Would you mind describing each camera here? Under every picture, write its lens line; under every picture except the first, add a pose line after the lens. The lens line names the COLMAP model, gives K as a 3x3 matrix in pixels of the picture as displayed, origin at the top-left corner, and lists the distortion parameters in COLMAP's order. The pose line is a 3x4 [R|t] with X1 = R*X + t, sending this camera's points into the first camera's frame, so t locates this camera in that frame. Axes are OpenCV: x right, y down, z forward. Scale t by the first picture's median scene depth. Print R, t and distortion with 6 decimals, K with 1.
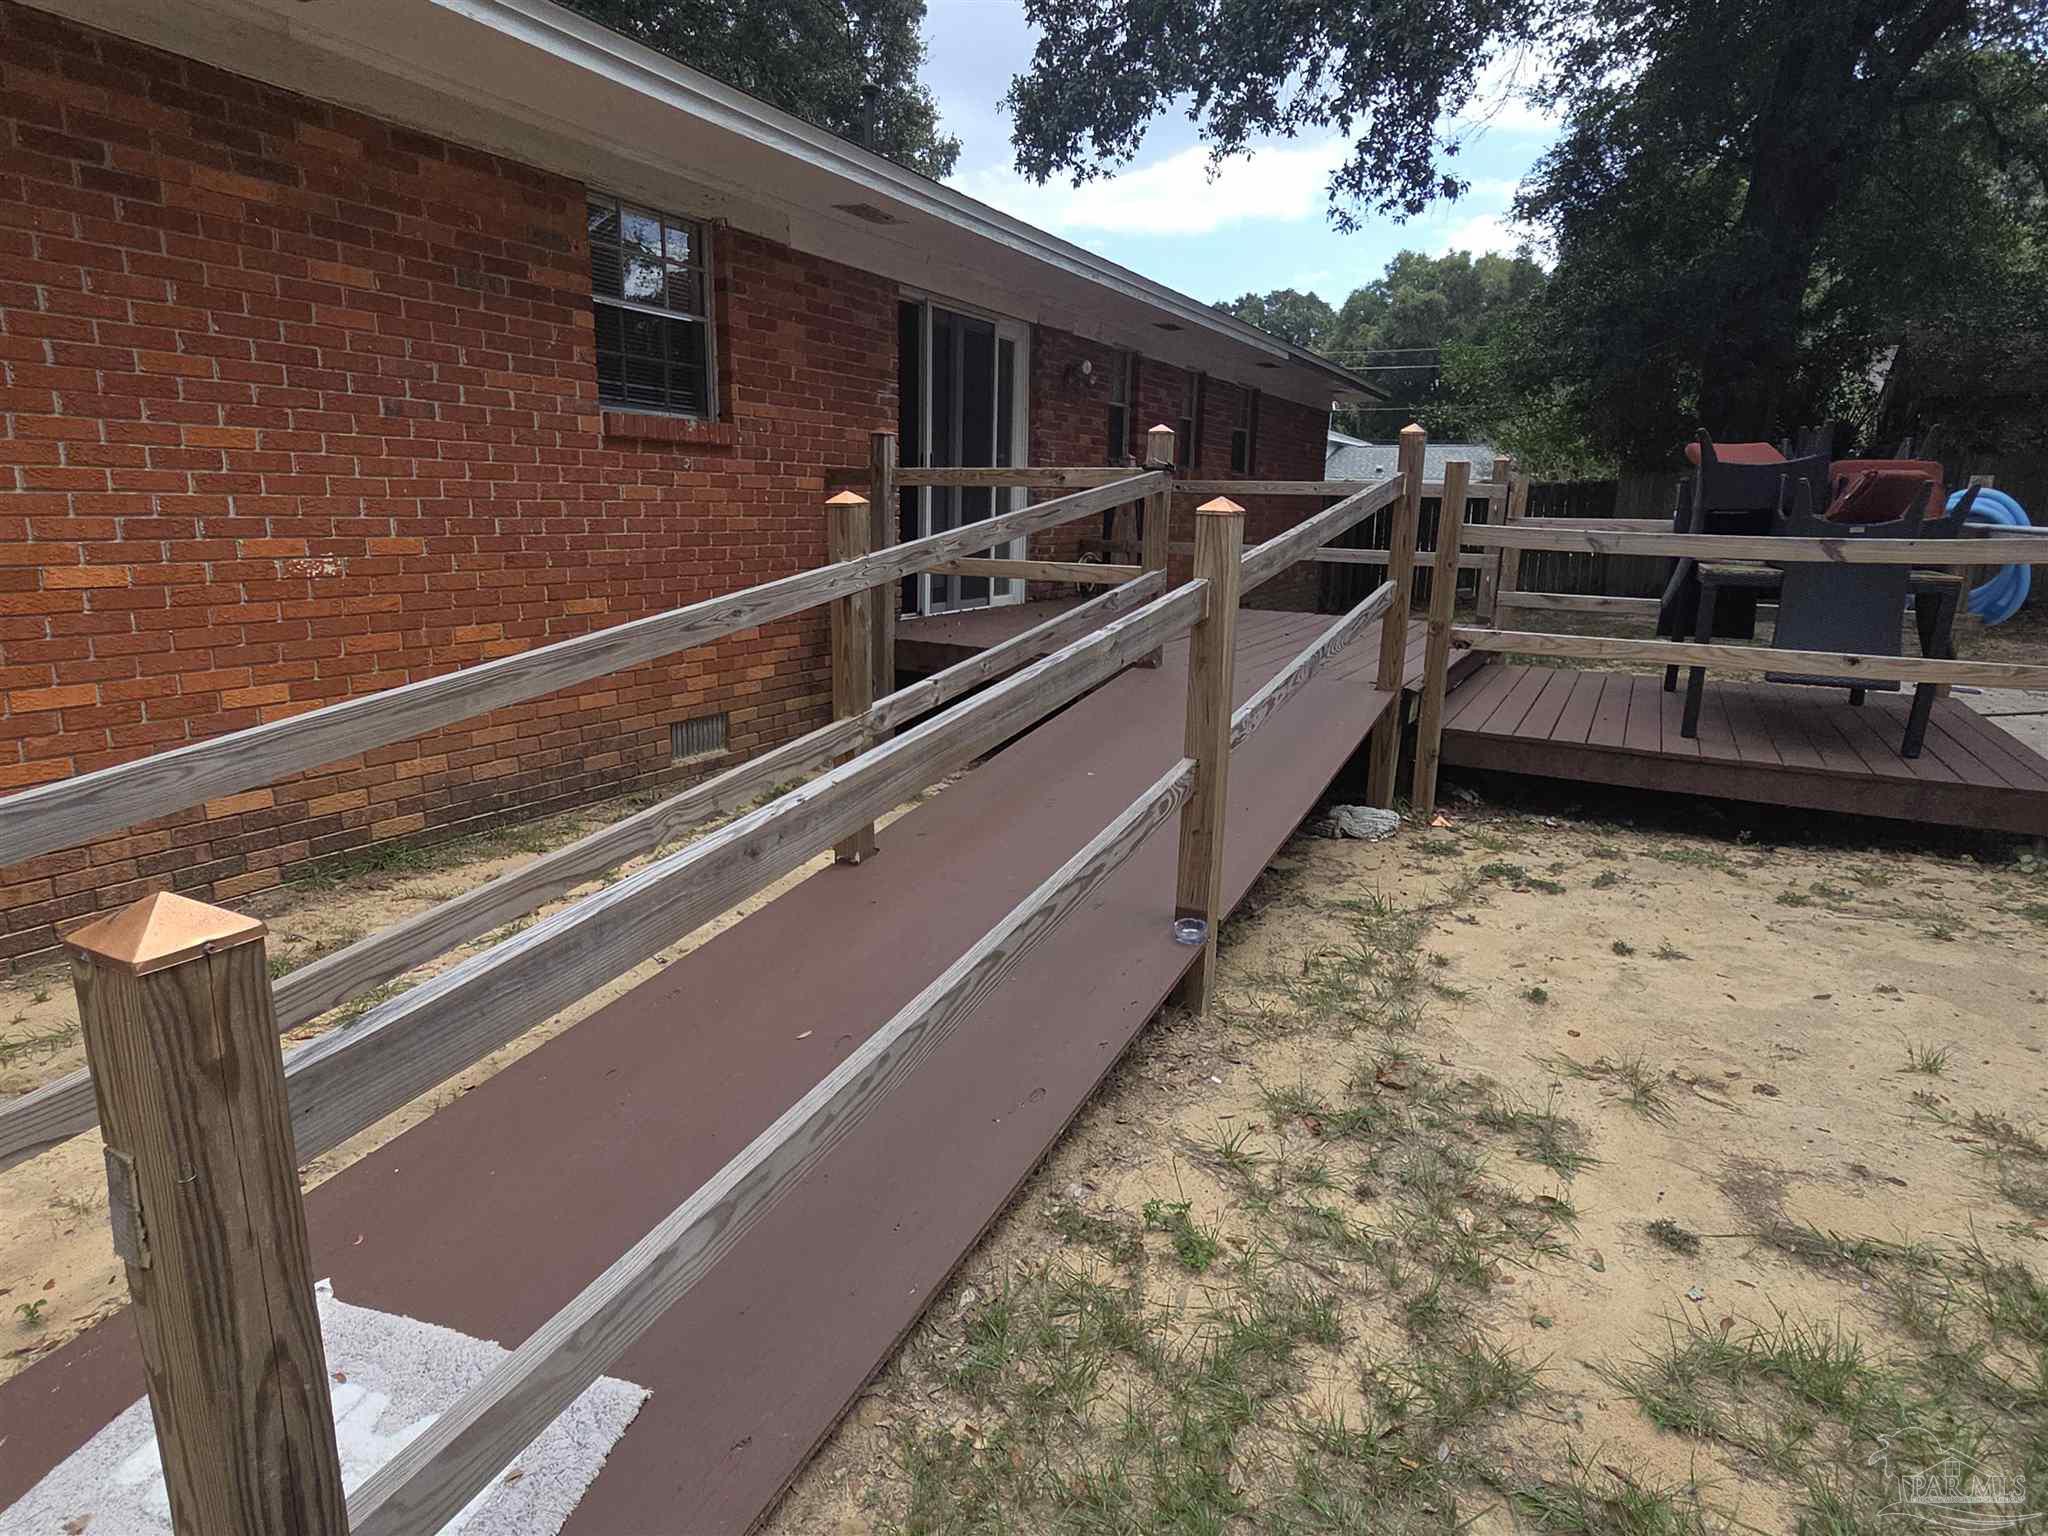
lens RADIAL K [[1151.9, 0, 1024.0], [0, 1151.9, 768.0], [0, 0, 1]] dist [0.002885, -0.001612]
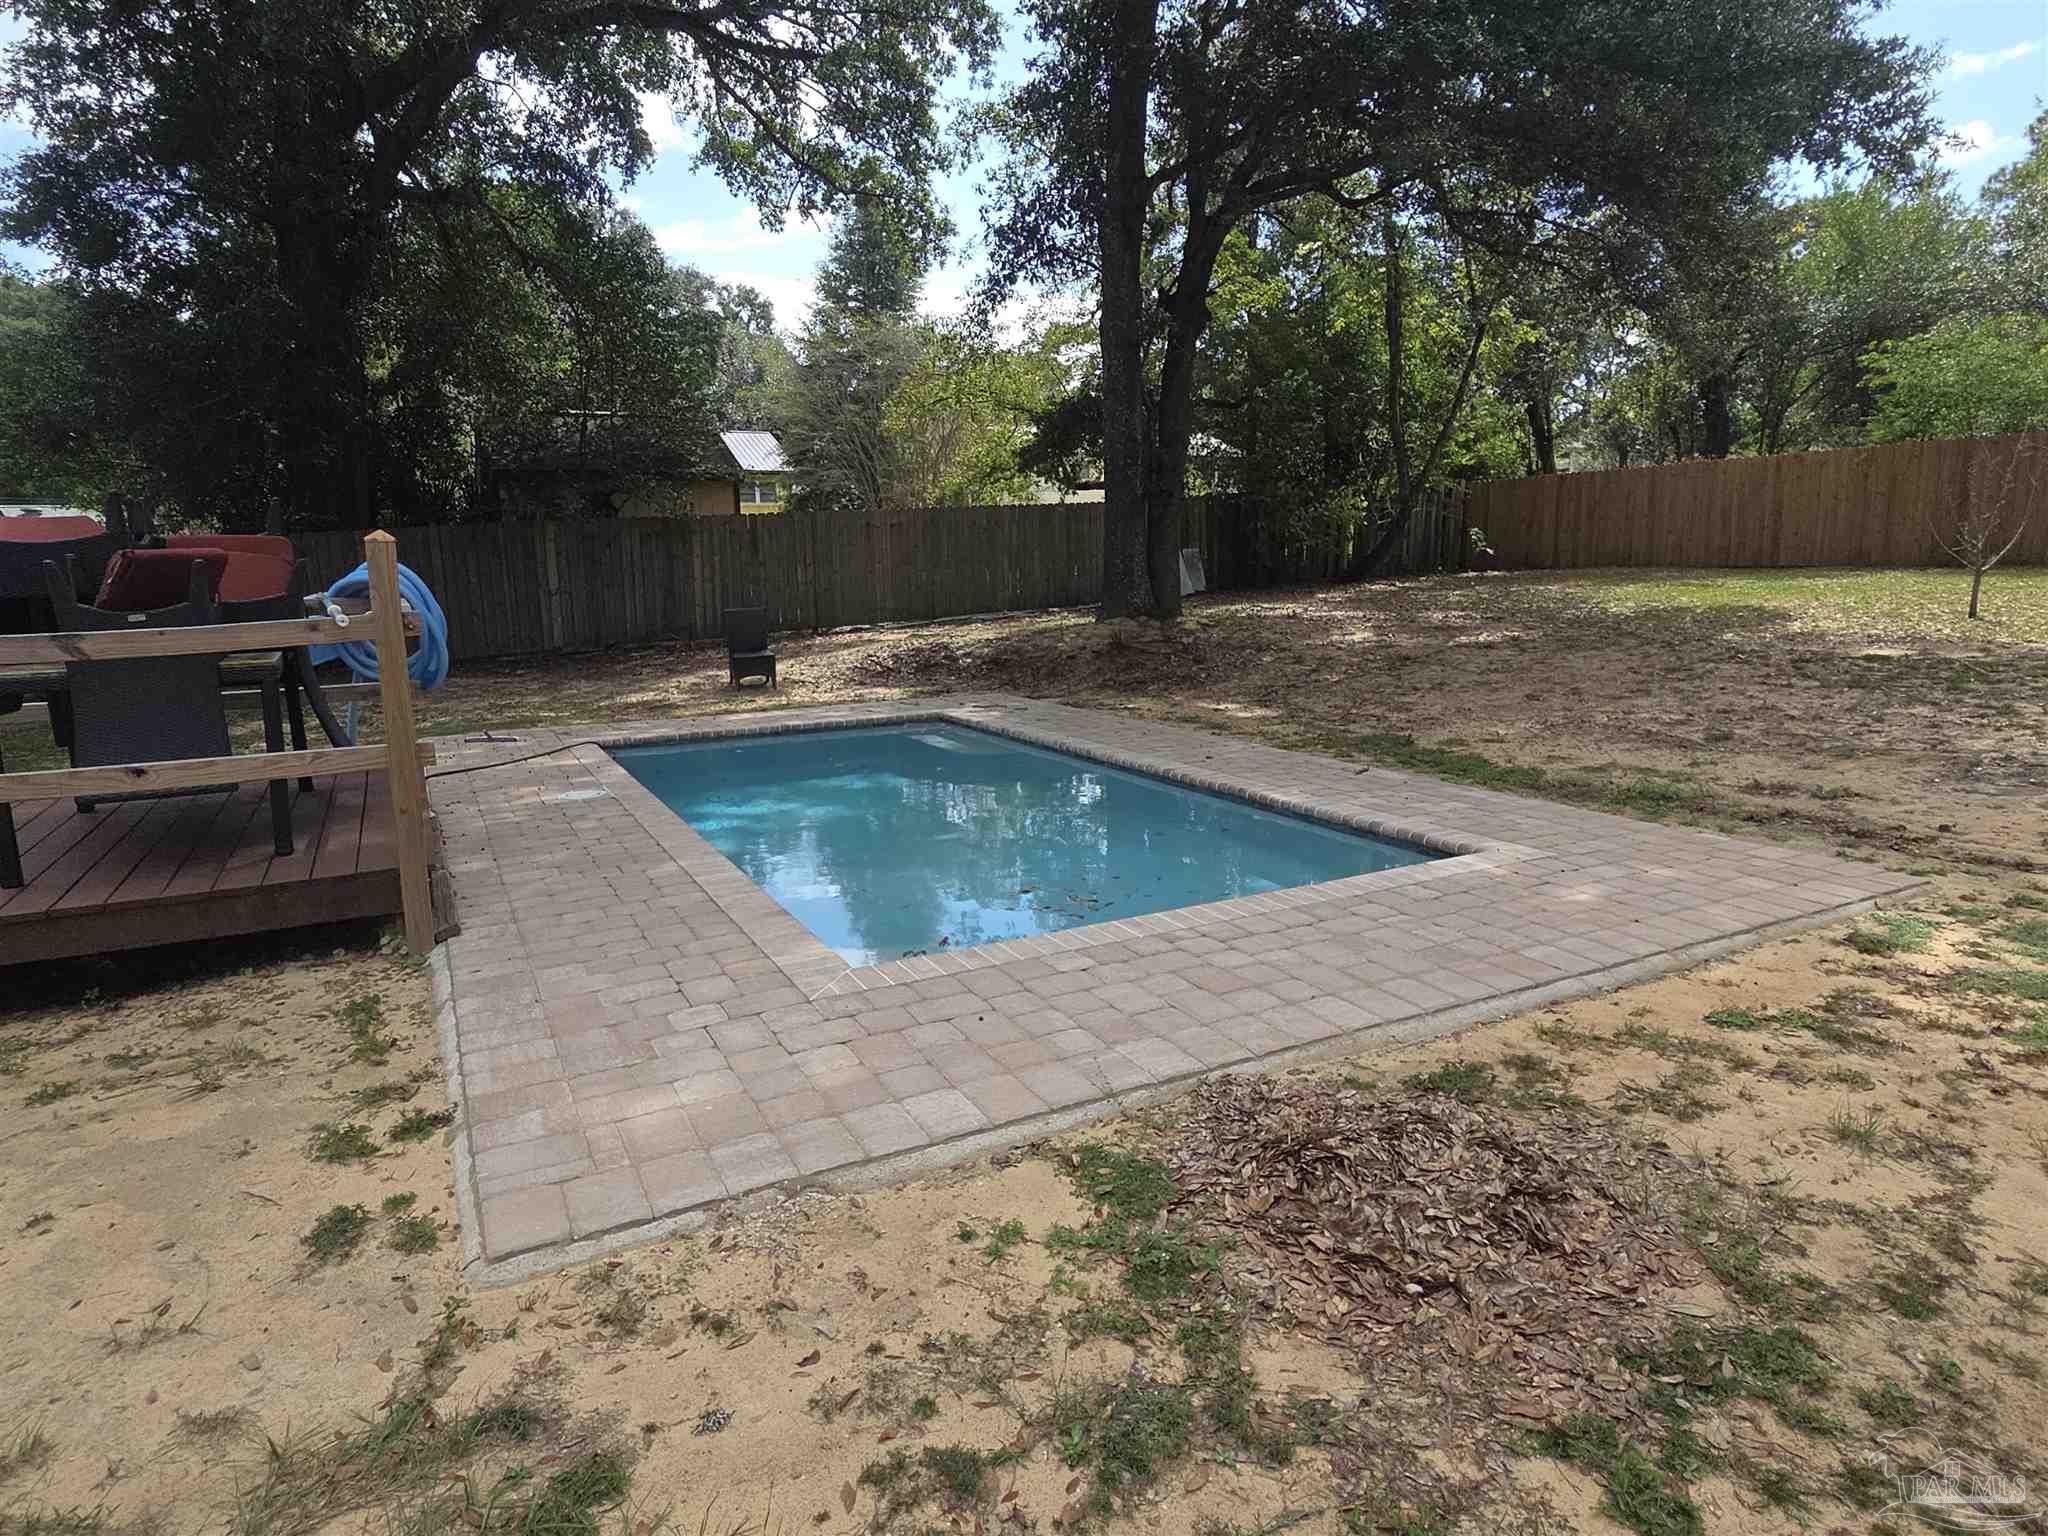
lens RADIAL K [[1151.9, 0, 1024.0], [0, 1151.9, 768.0], [0, 0, 1]] dist [0.002885, -0.001612]
pose [[0.552789, -0.176347, 0.814448, 0.388198], [0.217192, 0.974062, 0.063493, -0.007526], [-0.804520, 0.141793, 0.576752, -0.019798]]
